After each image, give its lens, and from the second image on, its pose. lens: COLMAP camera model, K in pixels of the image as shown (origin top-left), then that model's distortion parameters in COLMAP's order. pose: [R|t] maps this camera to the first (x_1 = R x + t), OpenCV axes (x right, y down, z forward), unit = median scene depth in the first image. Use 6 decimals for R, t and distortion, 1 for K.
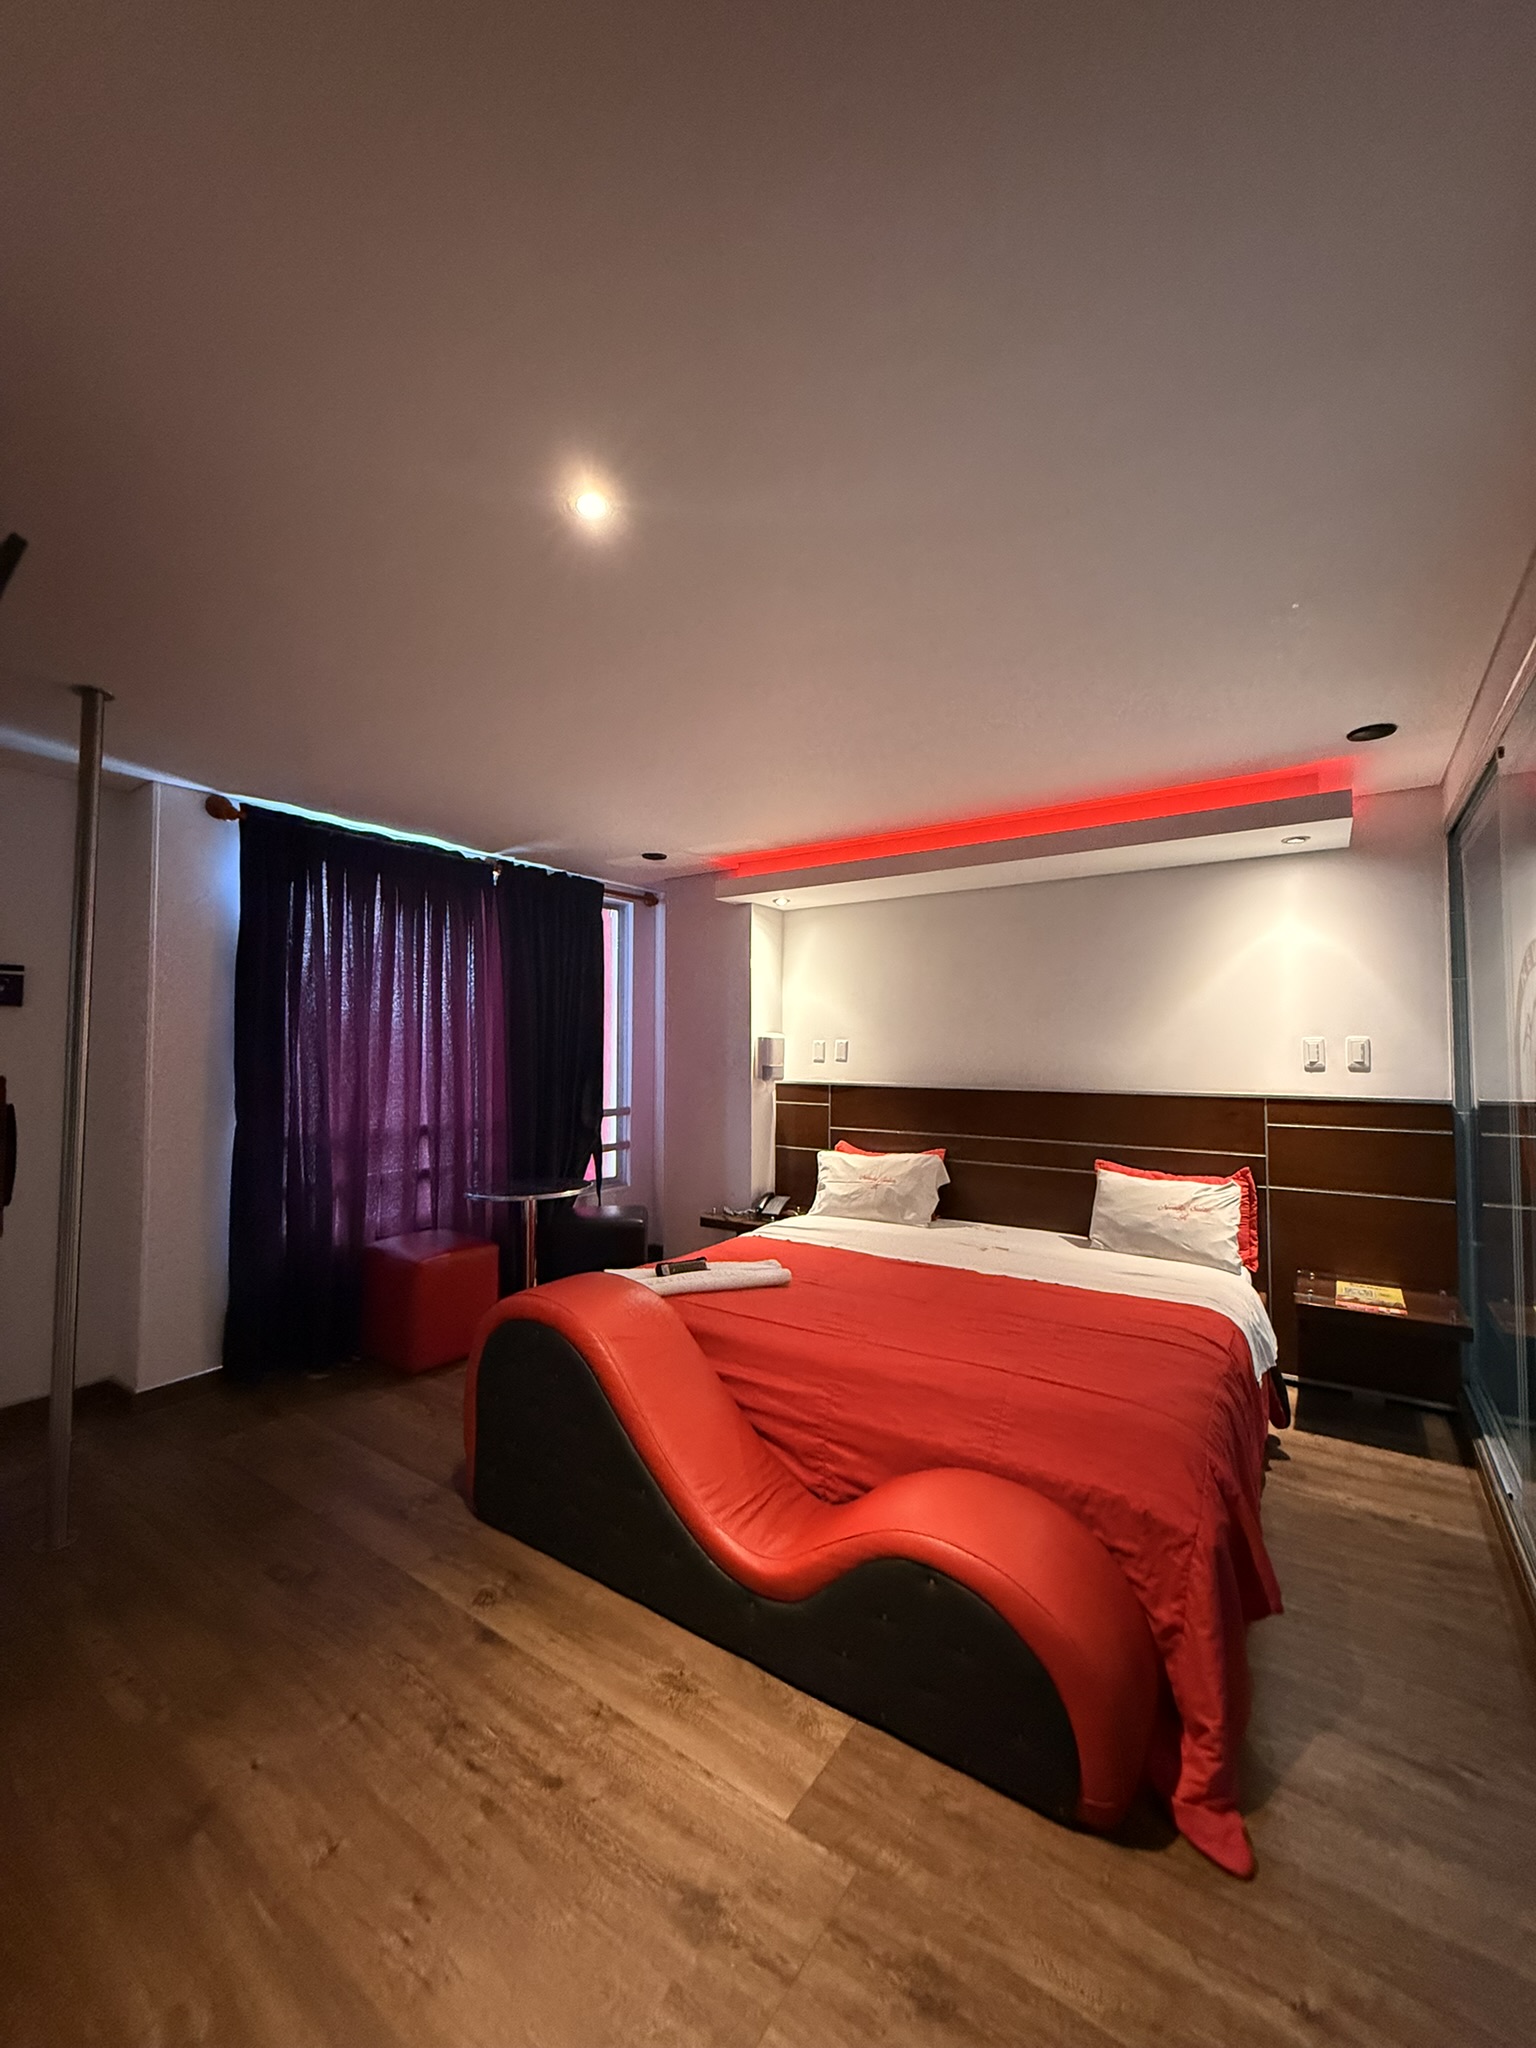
lens RADIAL K [[819.4, 0, 766.8], [0, 819.4, 1017.1], [0, 0, 1]] dist [0.000413, -0.000311]
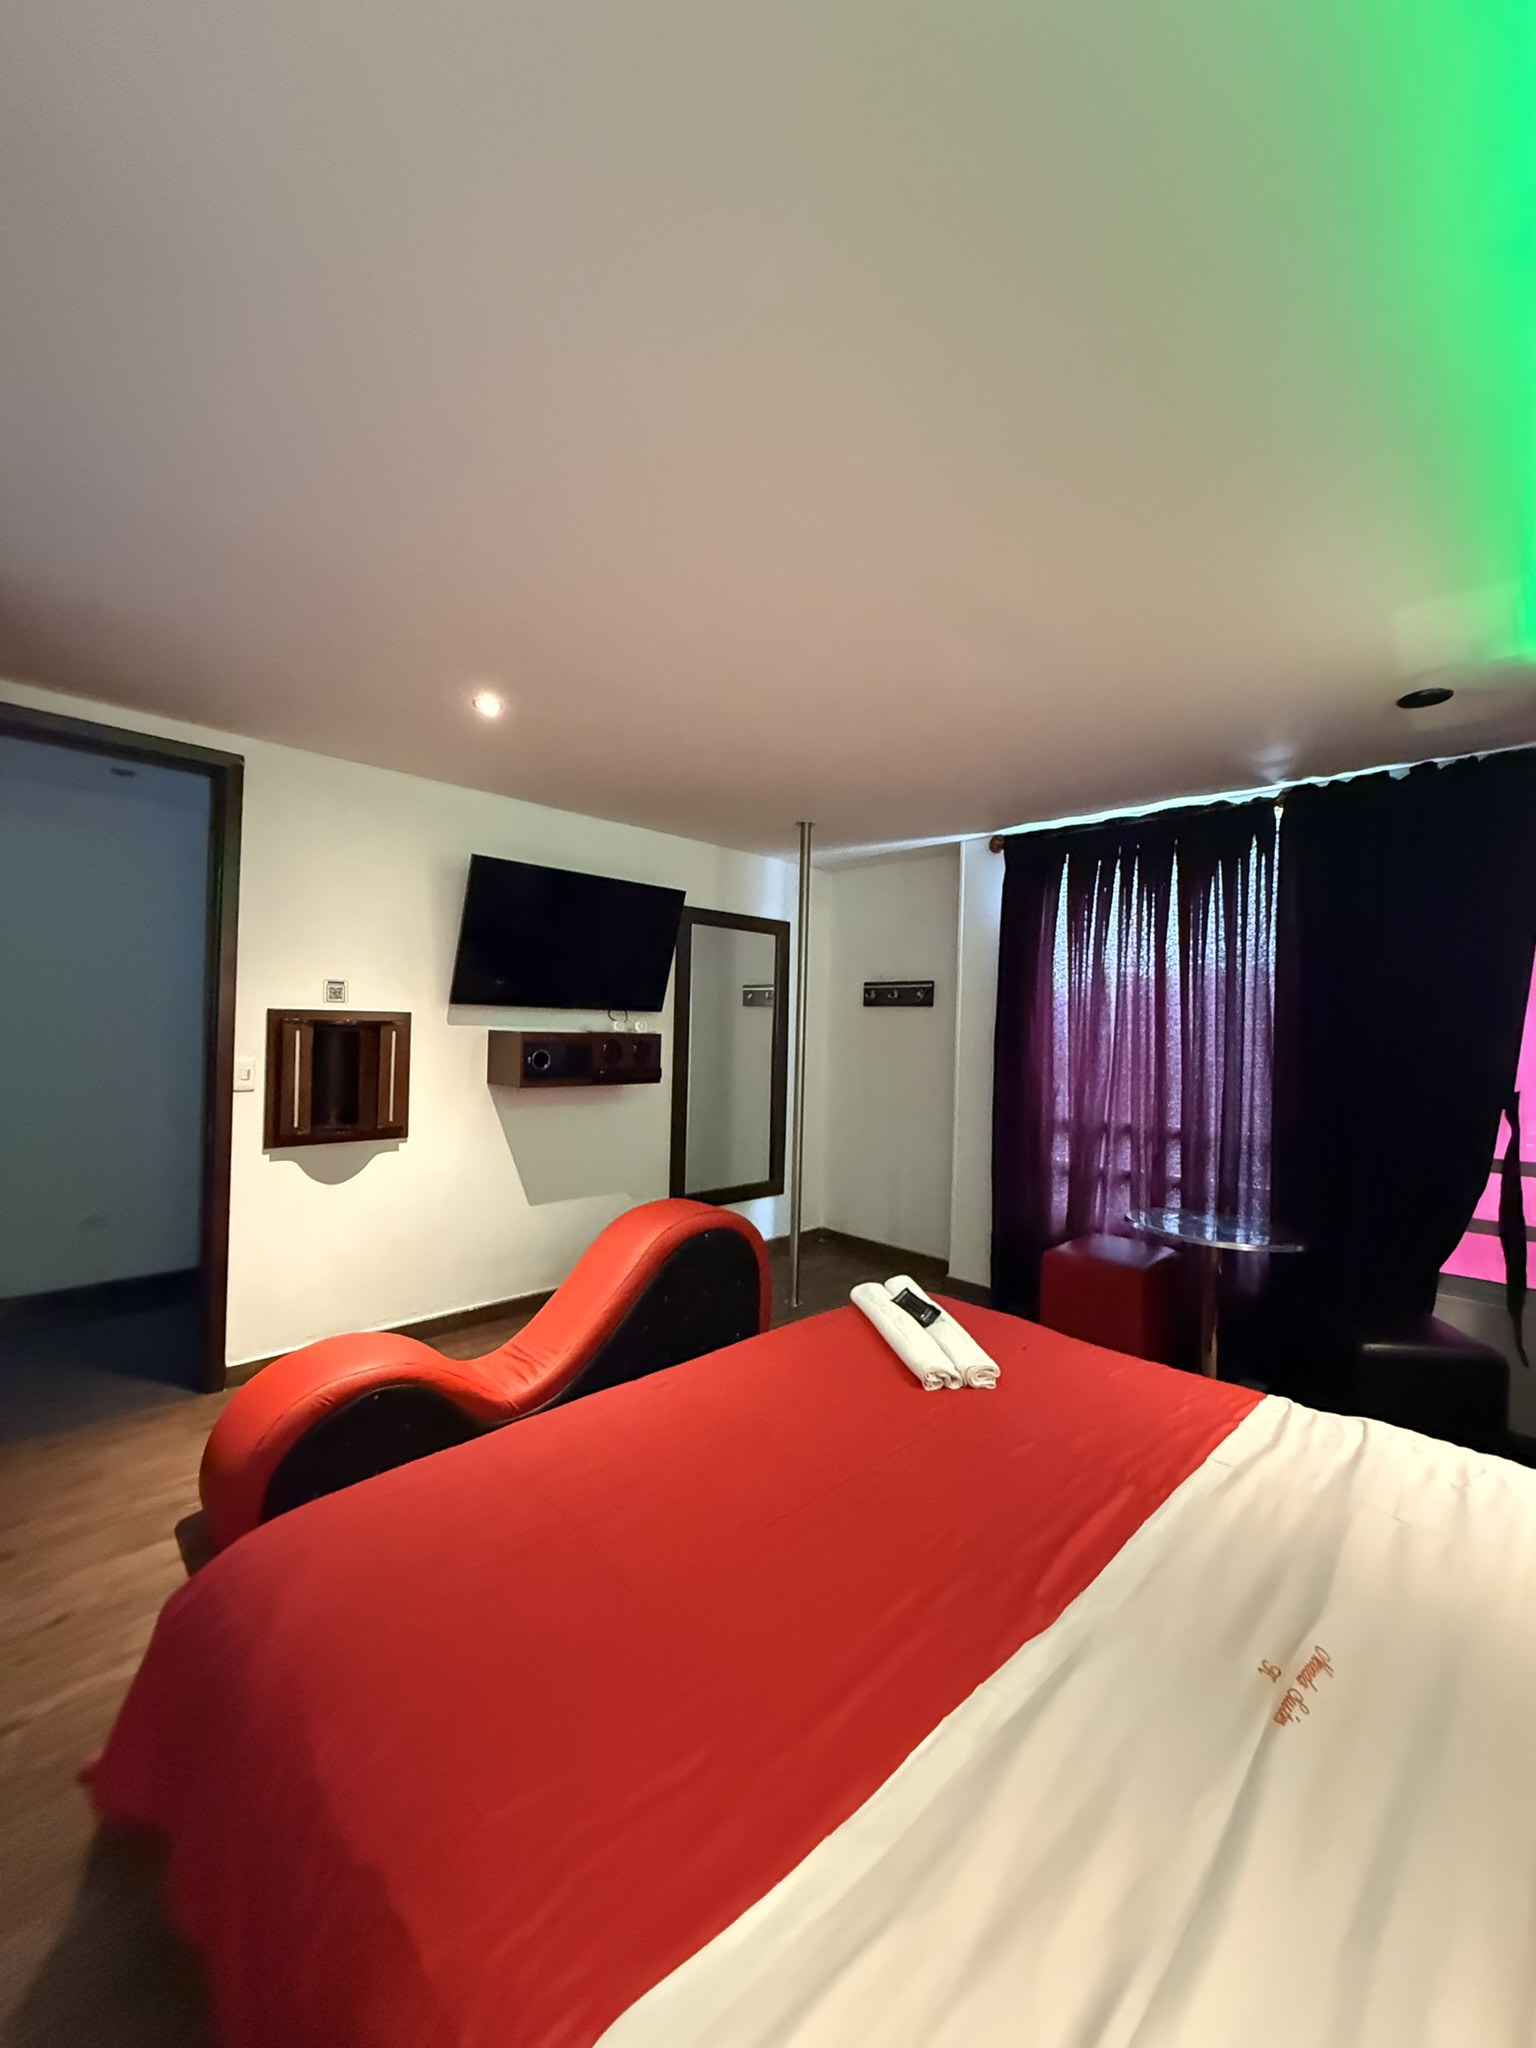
lens RADIAL K [[819.4, 0, 766.8], [0, 819.4, 1017.1], [0, 0, 1]] dist [0.000413, -0.000311]
pose [[-0.172724, -0.004758, -0.984959, 0.534024], [0.022733, 0.999703, -0.008816, 0.010657], [0.984708, -0.023913, -0.172565, 0.728445]]
